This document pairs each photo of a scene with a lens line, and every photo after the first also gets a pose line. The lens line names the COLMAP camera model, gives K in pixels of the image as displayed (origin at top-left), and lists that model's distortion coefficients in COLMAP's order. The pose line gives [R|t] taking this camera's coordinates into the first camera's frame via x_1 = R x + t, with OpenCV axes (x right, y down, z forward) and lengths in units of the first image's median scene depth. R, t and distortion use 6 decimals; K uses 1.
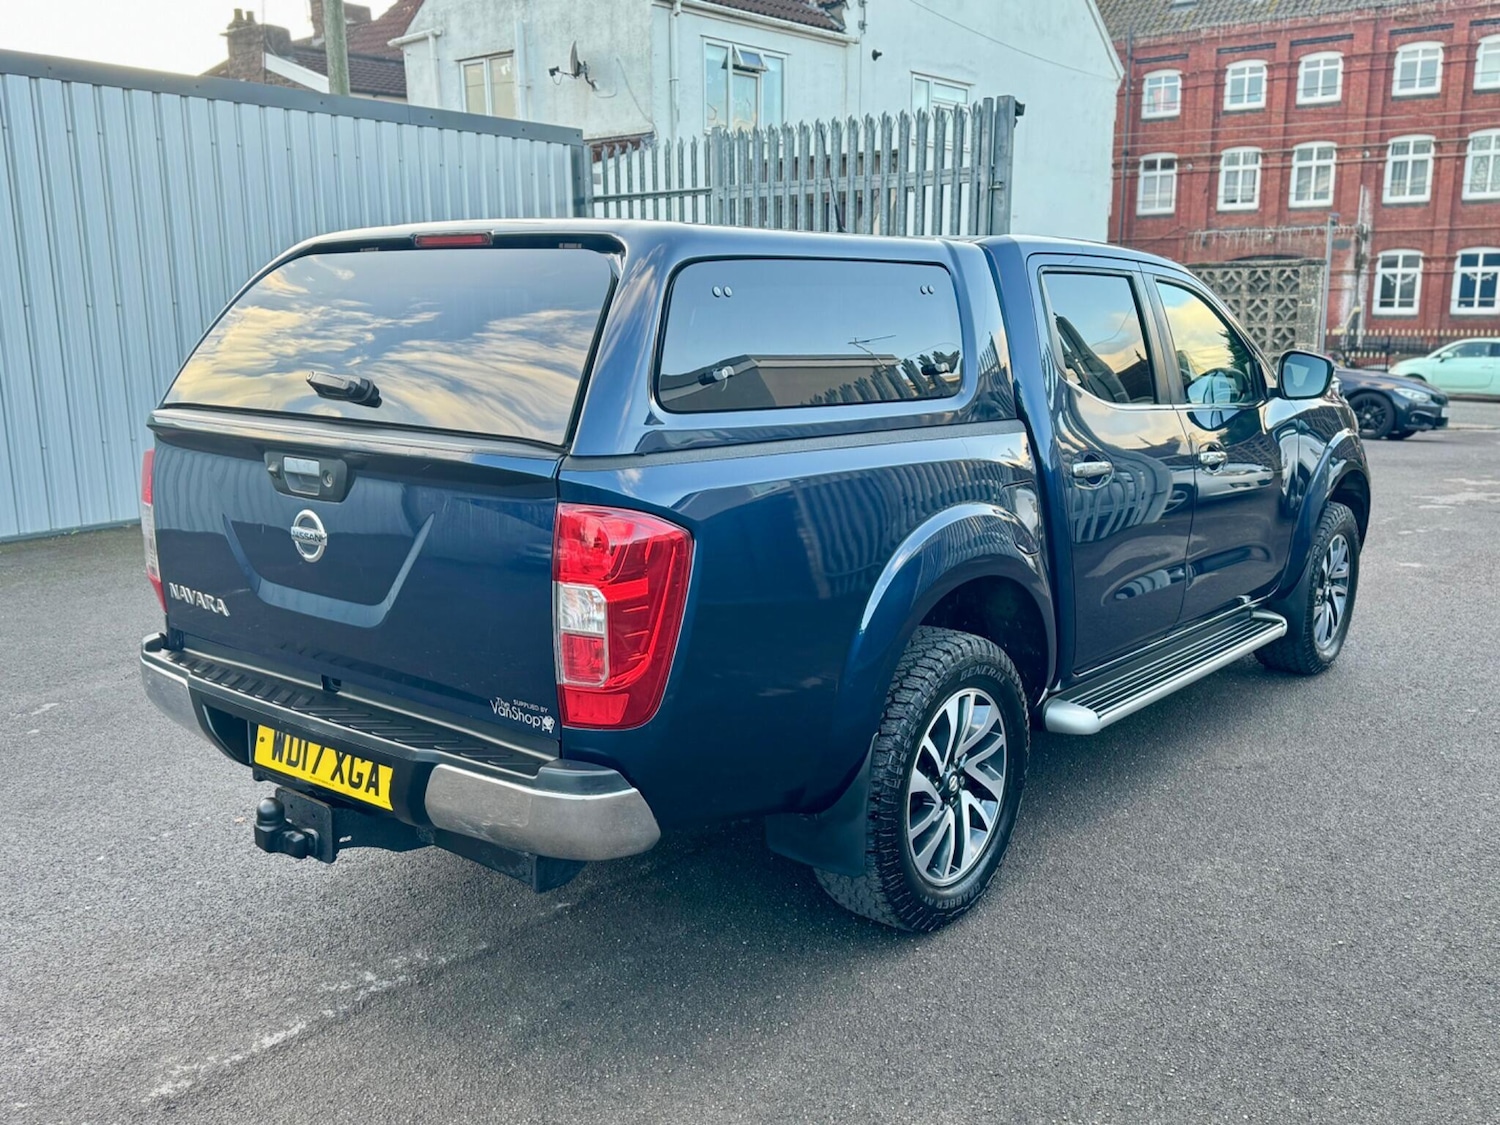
lens RADIAL K [[1328.8, 0, 744.9], [0, 1328.8, 570.3], [0, 0, 1]] dist [0.142211, -0.235353]
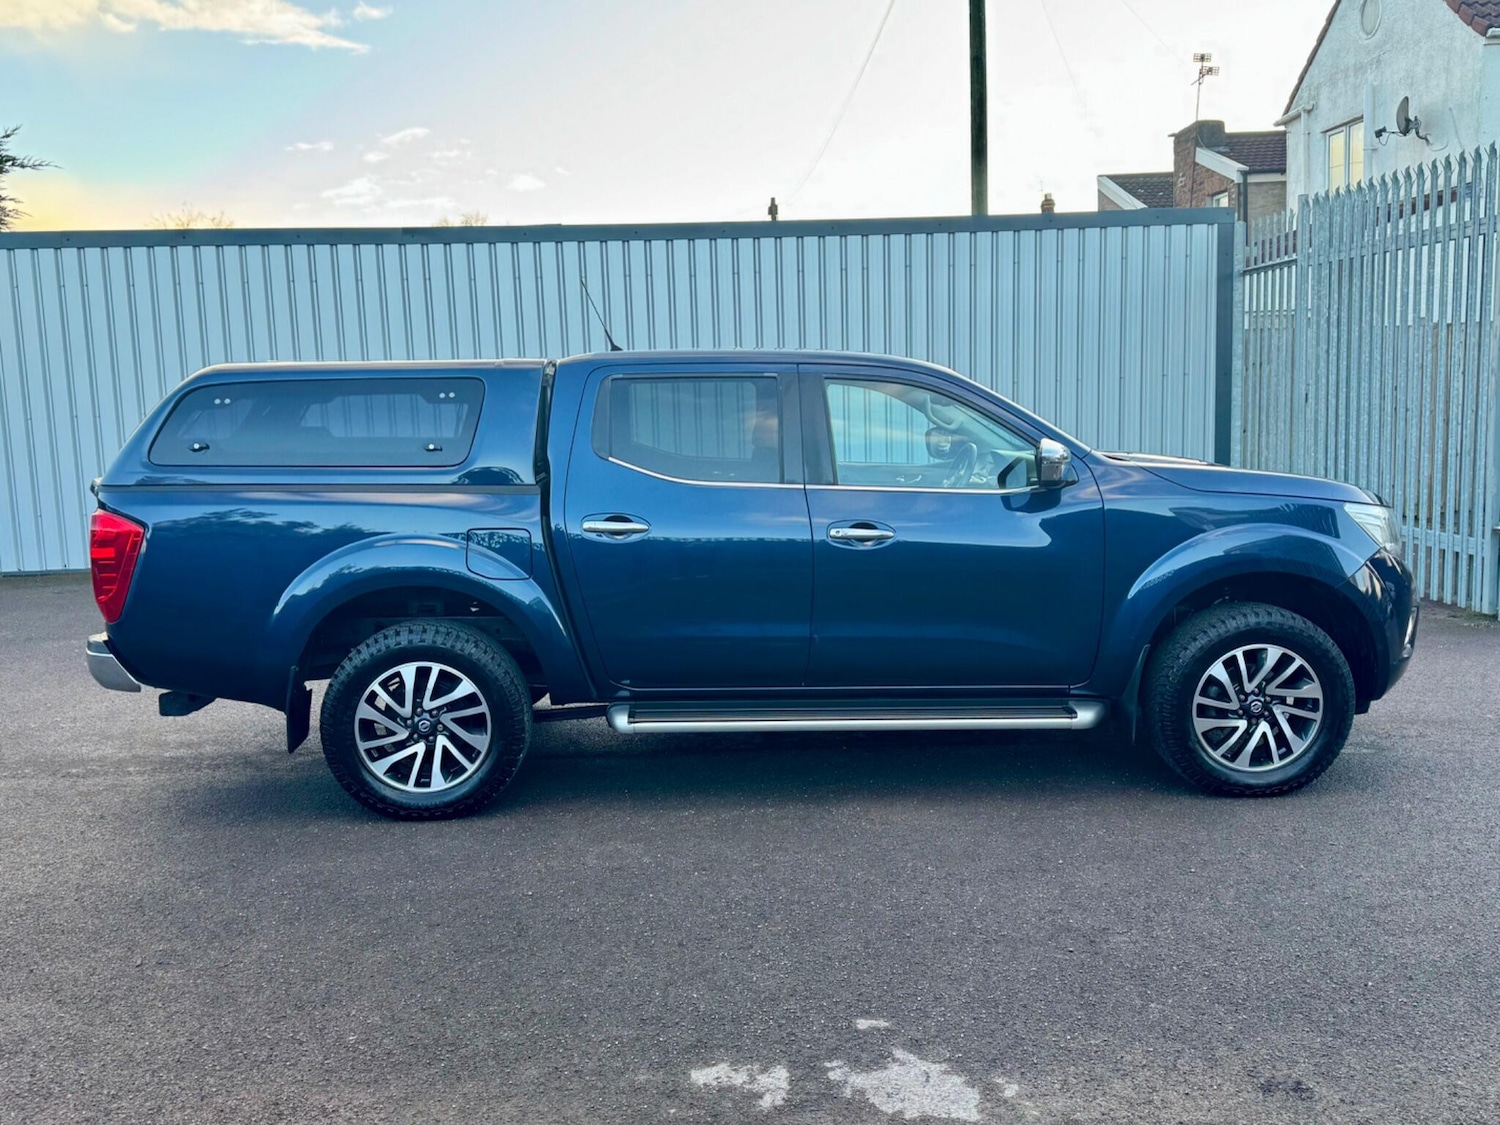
lens RADIAL K [[1355.8, 0, 750.0], [0, 1355.8, 560.3], [0, 0, 1]] dist [0.038249, -0.003946]
pose [[0.664542, 0.083097, -0.742616, 0.529632], [-0.123358, 0.992362, 0.000654, -0.024382], [0.736999, 0.091173, 0.669717, 0.082766]]
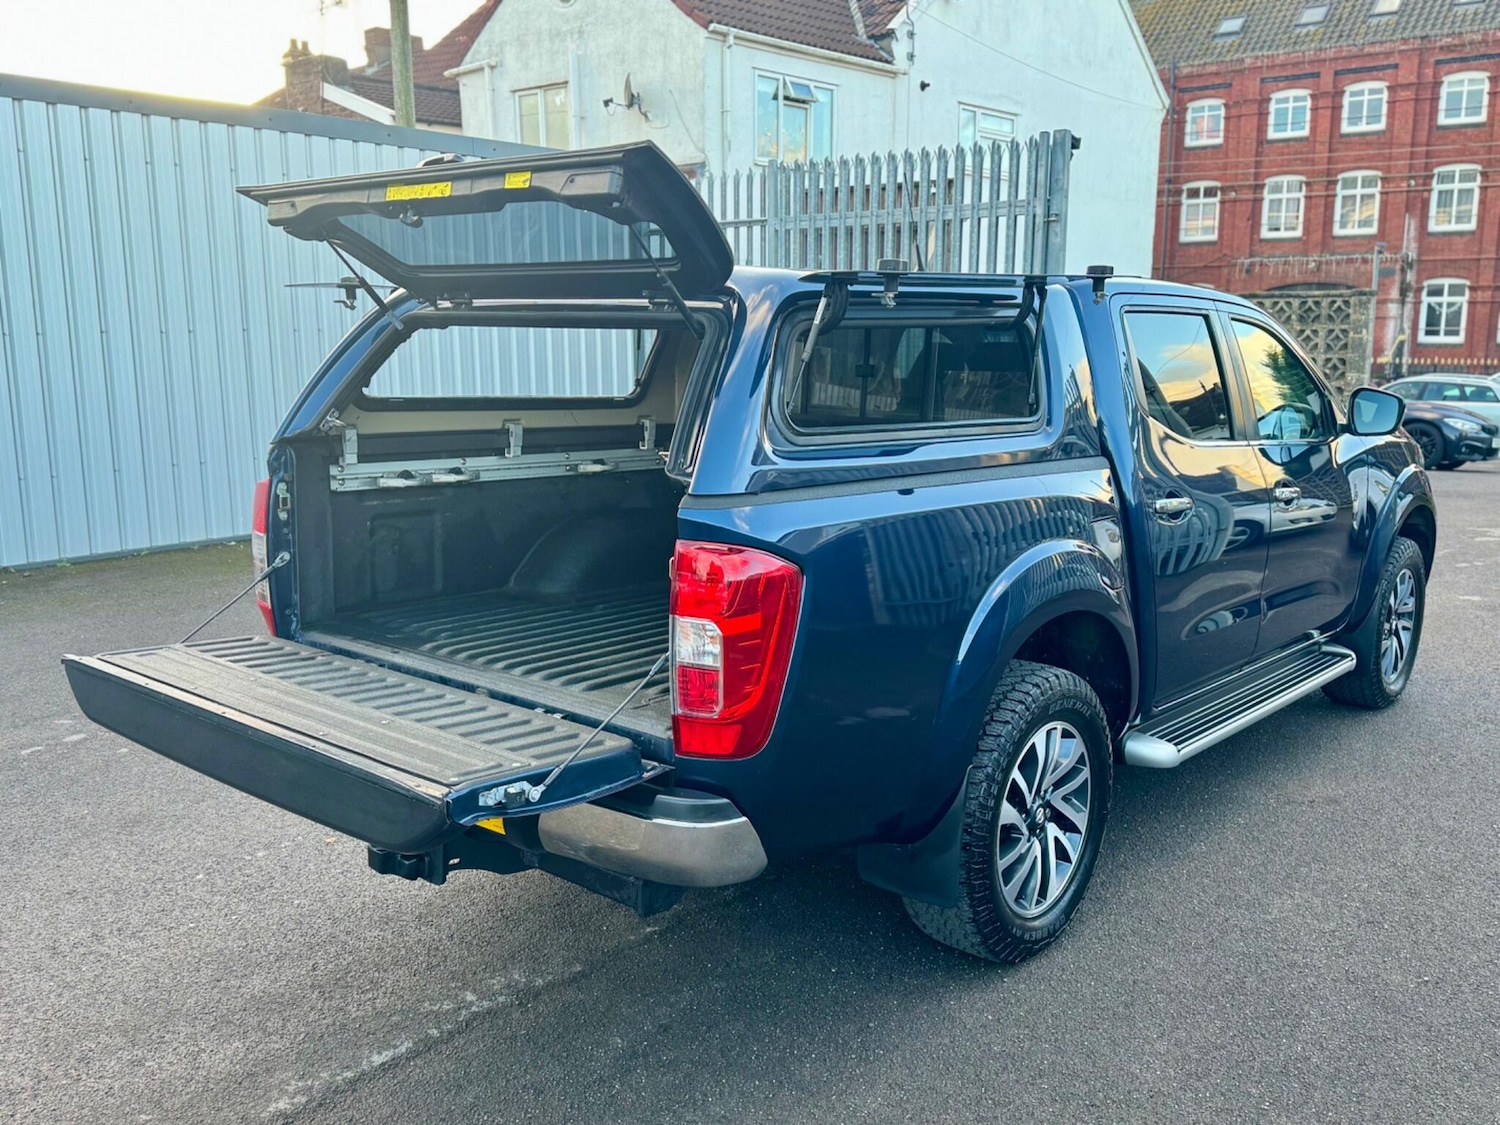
lens RADIAL K [[1330.4, 0, 752.3], [0, 1330.4, 563.5], [0, 0, 1]] dist [0.137534, -0.223419]
pose [[0.999750, 0.009175, -0.020385, -0.014975], [-0.009615, 0.999721, -0.021593, -0.002544], [0.020181, 0.021783, 0.999559, -0.008726]]
